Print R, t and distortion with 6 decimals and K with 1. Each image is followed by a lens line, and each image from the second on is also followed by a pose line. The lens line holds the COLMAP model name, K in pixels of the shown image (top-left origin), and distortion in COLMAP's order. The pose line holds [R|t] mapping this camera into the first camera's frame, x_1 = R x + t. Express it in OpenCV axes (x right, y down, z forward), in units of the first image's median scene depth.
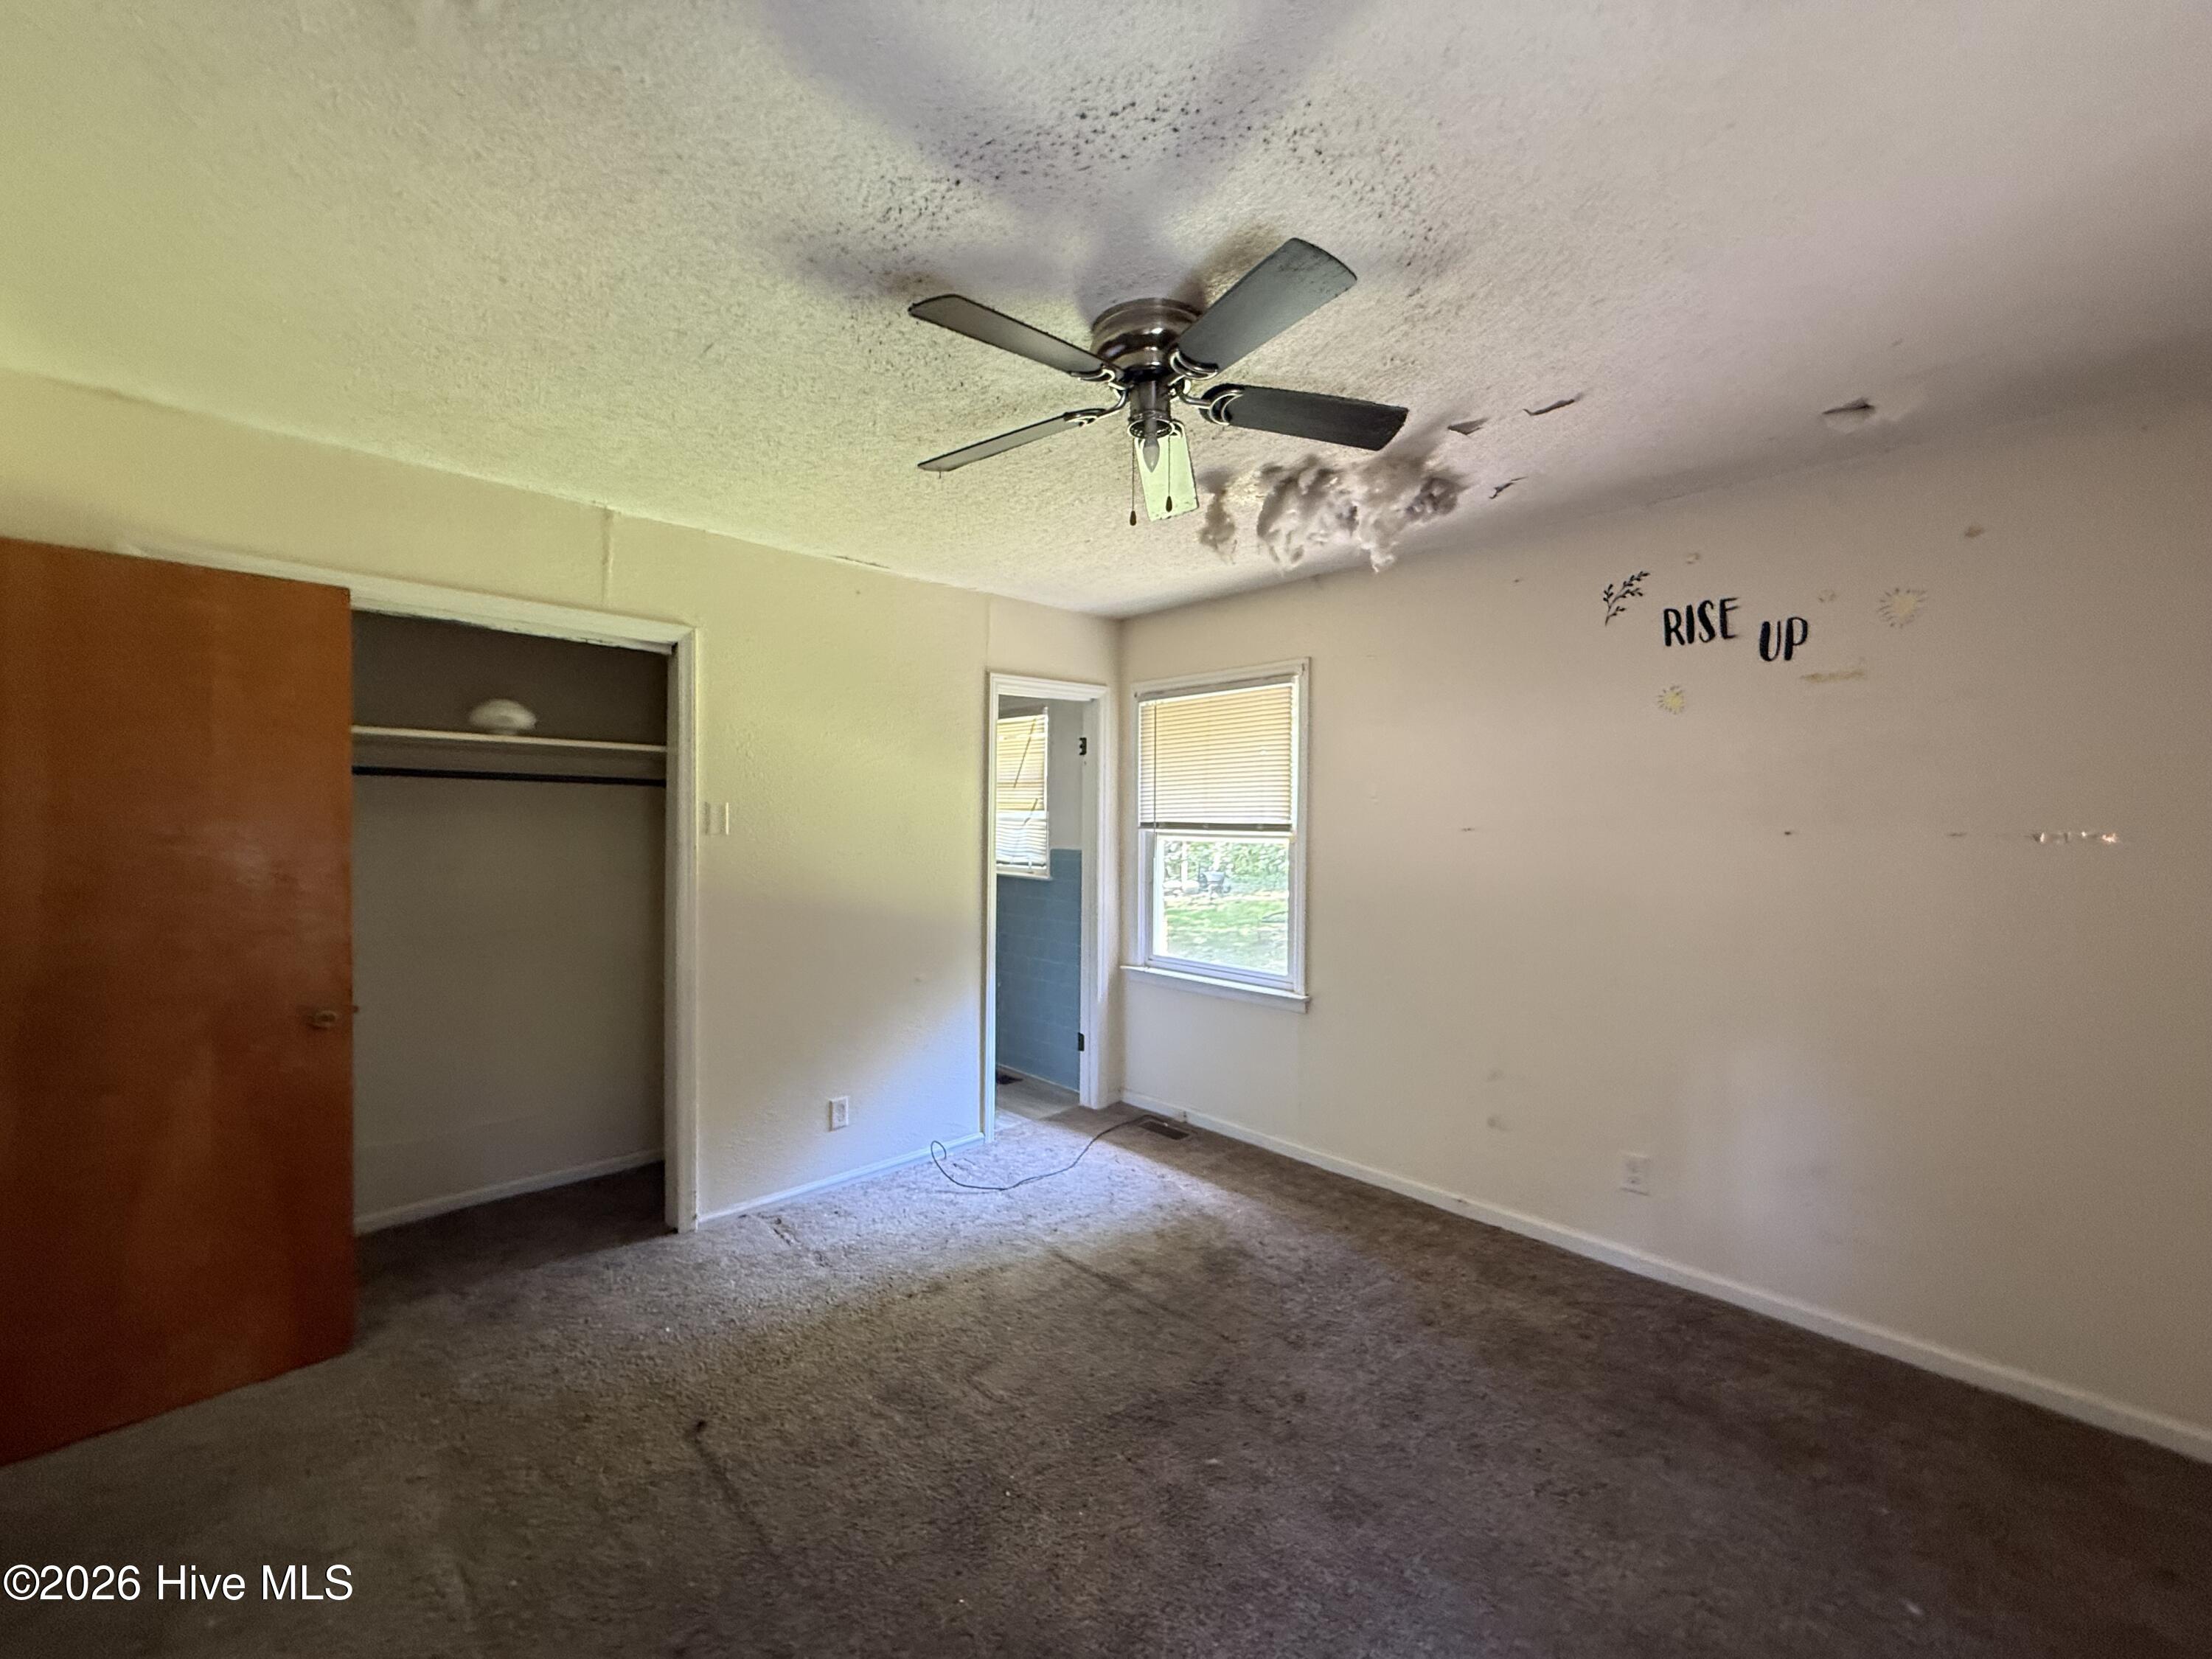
lens RADIAL K [[884.1, 0, 1102.7], [0, 884.1, 827.3], [0, 0, 1]] dist [0.000501, 0.000150]
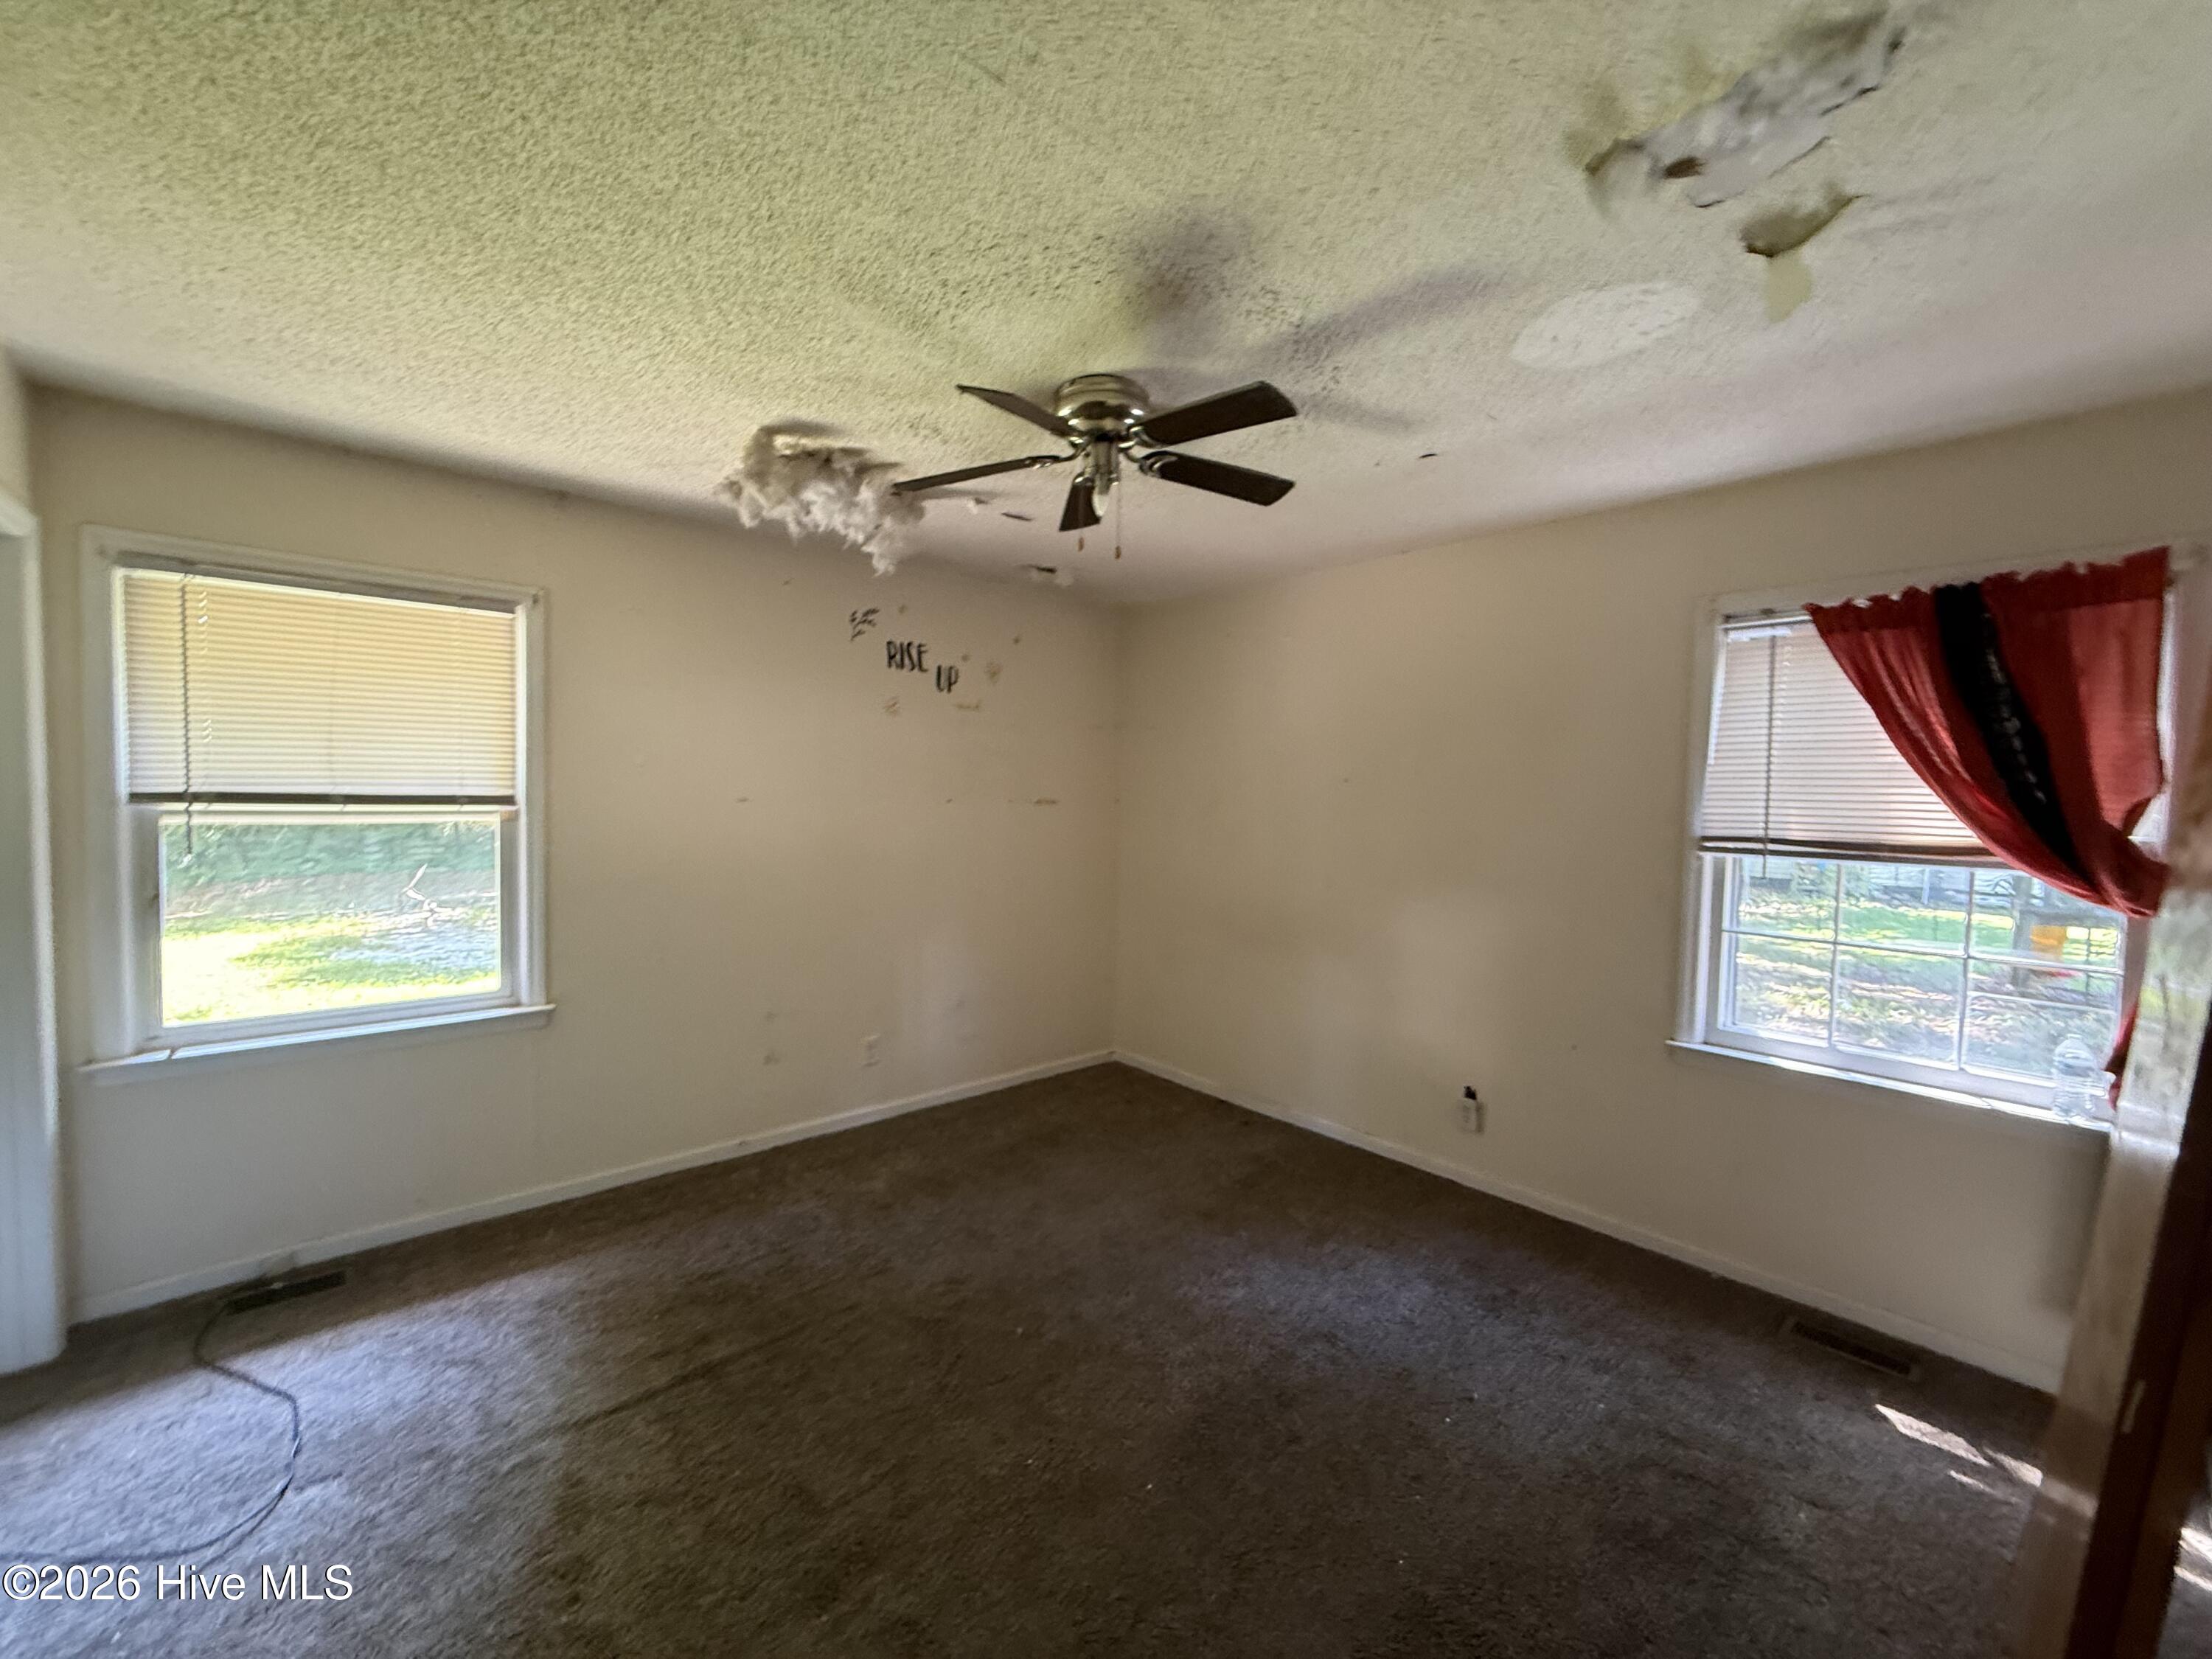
lens RADIAL K [[884.1, 0, 1102.7], [0, 884.1, 827.3], [0, 0, 1]] dist [0.000501, 0.000150]
pose [[0.043066, -0.045341, 0.998043, -0.695674], [-0.005499, 0.998944, 0.045619, -0.017591], [-0.999057, -0.007453, 0.042772, 0.559298]]
